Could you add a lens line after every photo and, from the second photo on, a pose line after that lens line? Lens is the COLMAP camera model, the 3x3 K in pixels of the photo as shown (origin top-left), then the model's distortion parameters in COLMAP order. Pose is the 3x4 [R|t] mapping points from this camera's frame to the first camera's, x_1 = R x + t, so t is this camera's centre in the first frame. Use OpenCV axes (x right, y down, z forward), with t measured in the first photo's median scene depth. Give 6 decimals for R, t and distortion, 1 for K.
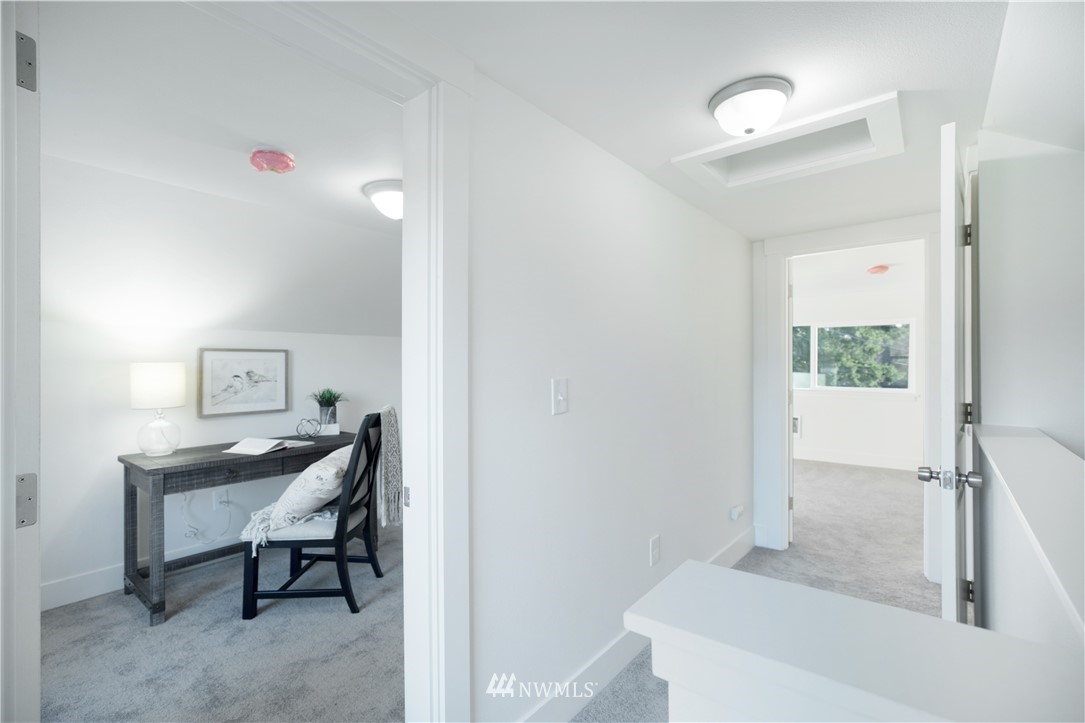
lens RADIAL K [[479.6, 0, 527.3], [0, 479.6, 360.6], [0, 0, 1]] dist [0.000353, 0.013615]
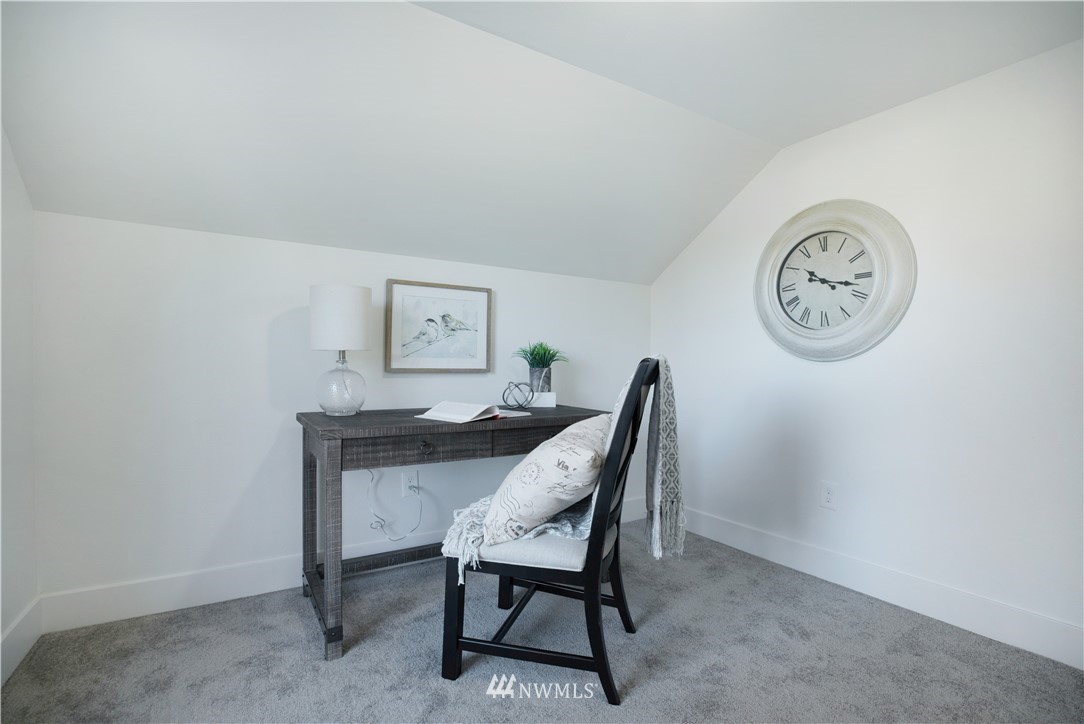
lens RADIAL K [[509.0, 0, 535.3], [0, 509.0, 352.0], [0, 0, 1]] dist [-0.002595, 0.000580]
pose [[0.950000, 0.012951, -0.311981, -0.255305], [-0.014551, 0.999890, -0.002799, 0.102254], [0.311910, 0.007199, 0.950084, 0.376589]]
